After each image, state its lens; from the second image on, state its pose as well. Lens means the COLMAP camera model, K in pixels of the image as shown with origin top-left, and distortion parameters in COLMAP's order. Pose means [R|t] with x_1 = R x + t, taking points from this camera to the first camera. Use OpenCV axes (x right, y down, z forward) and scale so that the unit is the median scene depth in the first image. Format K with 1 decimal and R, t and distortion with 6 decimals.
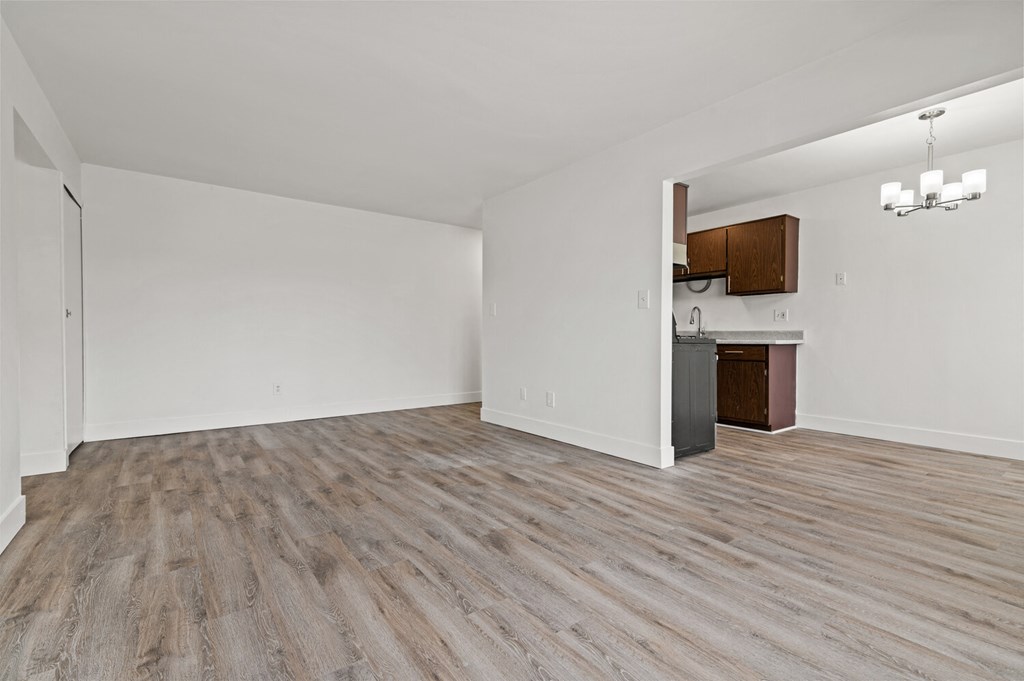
lens RADIAL K [[460.3, 0, 511.4], [0, 460.3, 338.8], [0, 0, 1]] dist [0.013843, 0.000254]
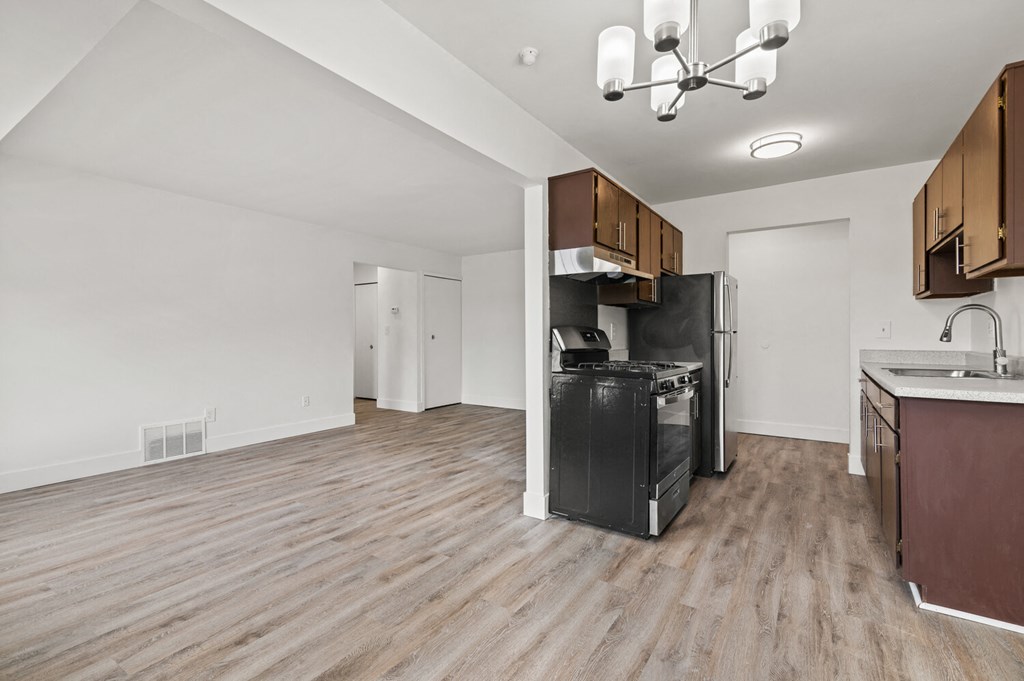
lens RADIAL K [[460.3, 0, 511.4], [0, 460.3, 338.8], [0, 0, 1]] dist [0.013843, 0.000254]
pose [[0.342002, 0.002610, -0.939696, 1.459698], [-0.006820, 0.999977, 0.000295, -0.071820], [0.939674, 0.006308, 0.342012, 0.853622]]
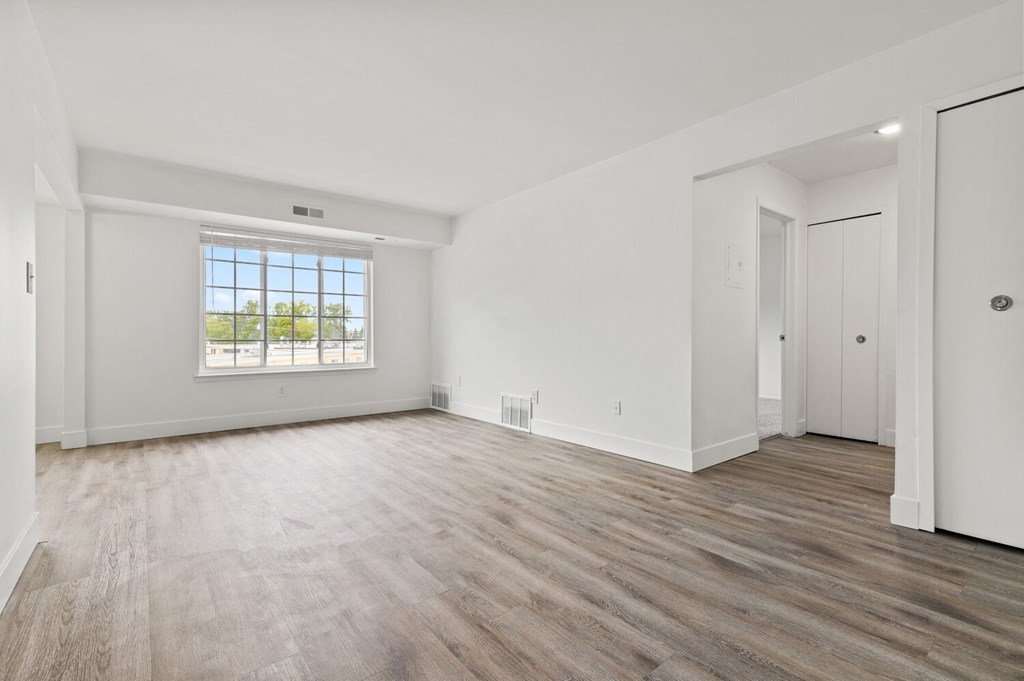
lens RADIAL K [[460.3, 0, 511.4], [0, 460.3, 338.8], [0, 0, 1]] dist [0.013843, 0.000254]
pose [[-0.999487, -0.000817, -0.032009, -0.415691], [-0.001228, 0.999917, 0.012813, -0.020507], [0.031996, 0.012846, -0.999405, 2.137107]]
